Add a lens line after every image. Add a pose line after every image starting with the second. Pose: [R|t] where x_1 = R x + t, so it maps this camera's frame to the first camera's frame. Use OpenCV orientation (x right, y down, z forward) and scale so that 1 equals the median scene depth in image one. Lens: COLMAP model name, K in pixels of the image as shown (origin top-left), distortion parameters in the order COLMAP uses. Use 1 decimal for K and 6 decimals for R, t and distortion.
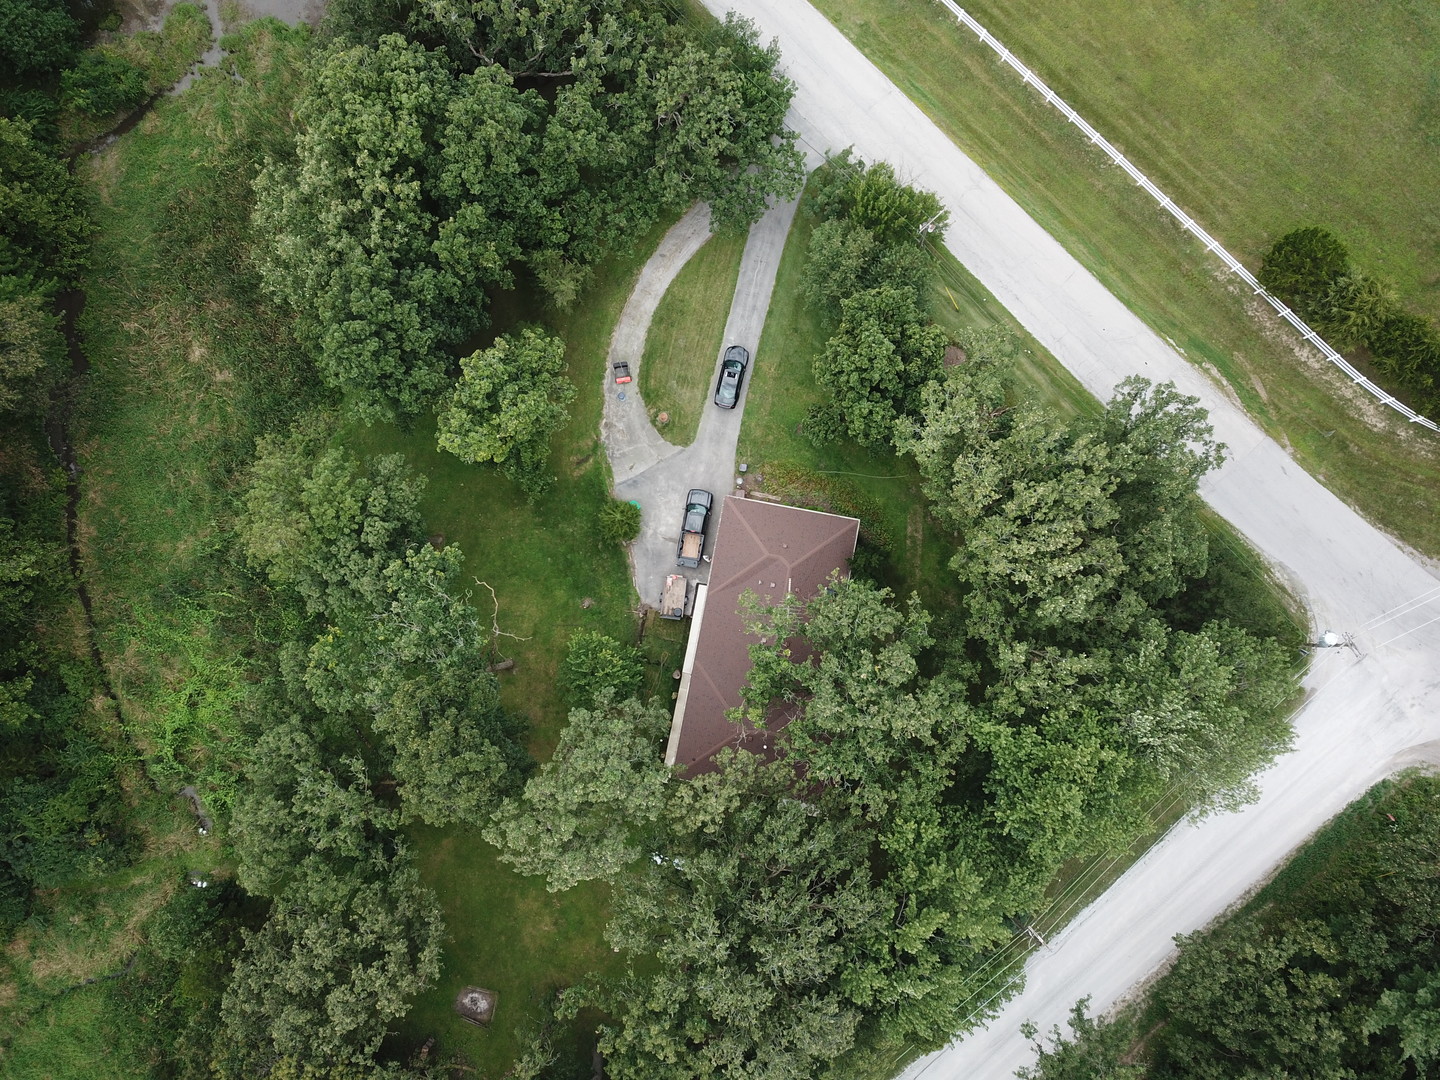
lens RADIAL K [[1085.9, 0, 716.7], [0, 1085.9, 547.1], [0, 0, 1]] dist [0.146377, -0.211852]
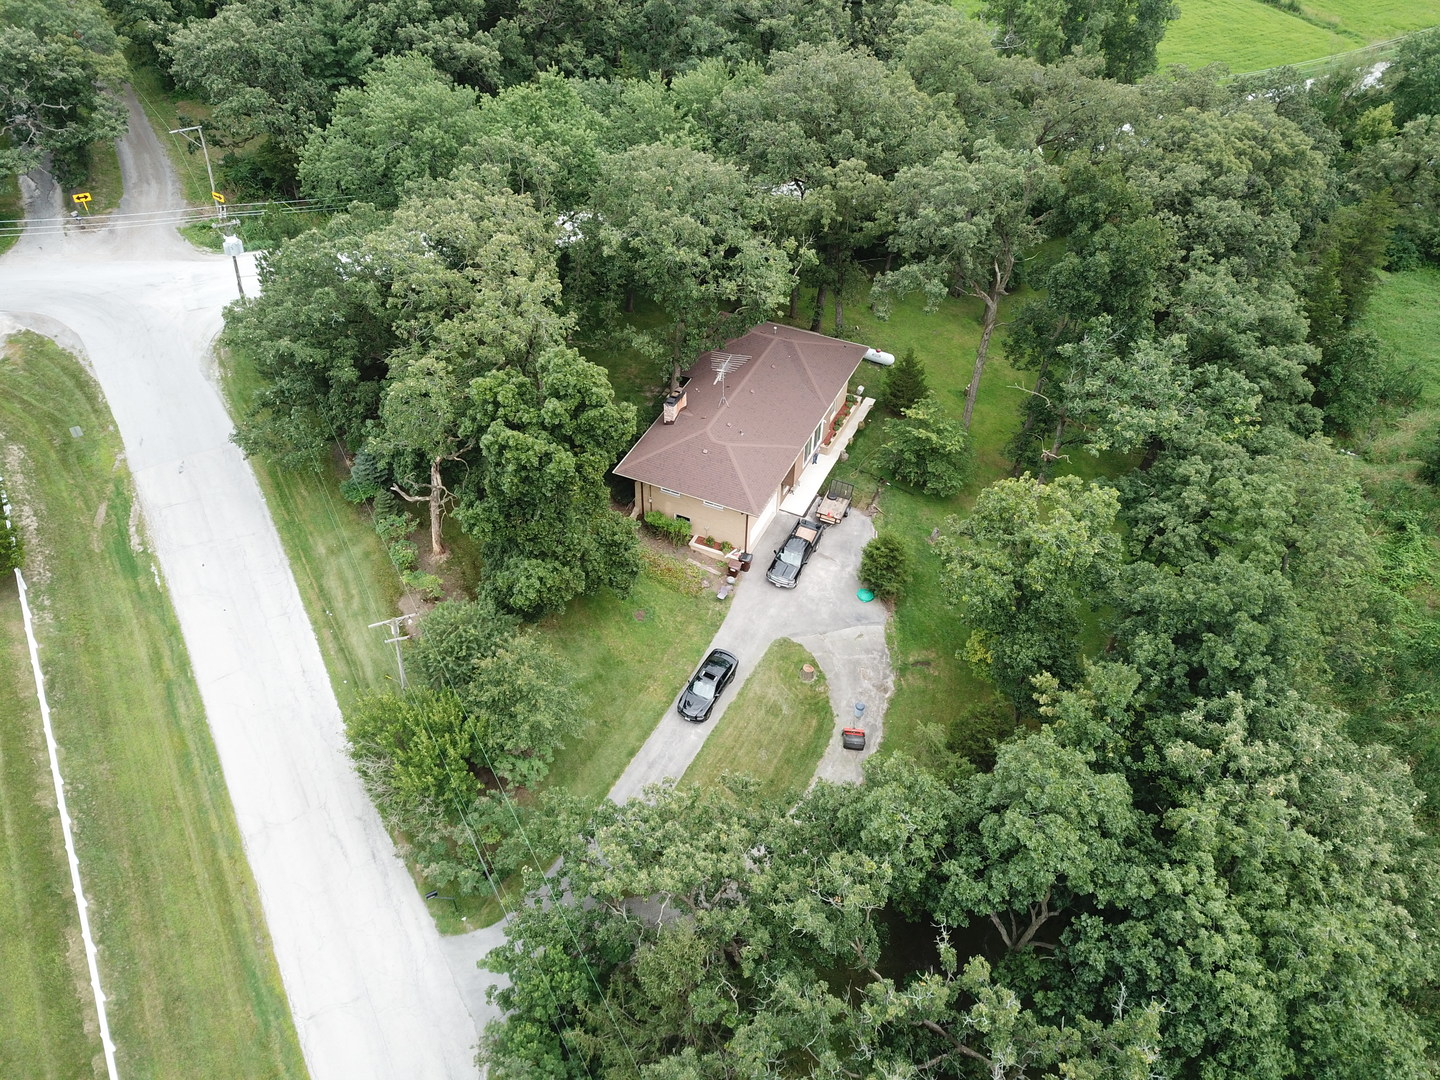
lens RADIAL K [[1085.9, 0, 716.7], [0, 1085.9, 547.1], [0, 0, 1]] dist [0.146377, -0.211852]
pose [[-0.971476, -0.170295, 0.165026, -0.099084], [0.235552, -0.612640, 0.754445, -0.663590], [-0.027377, 0.771798, 0.635278, 0.466355]]
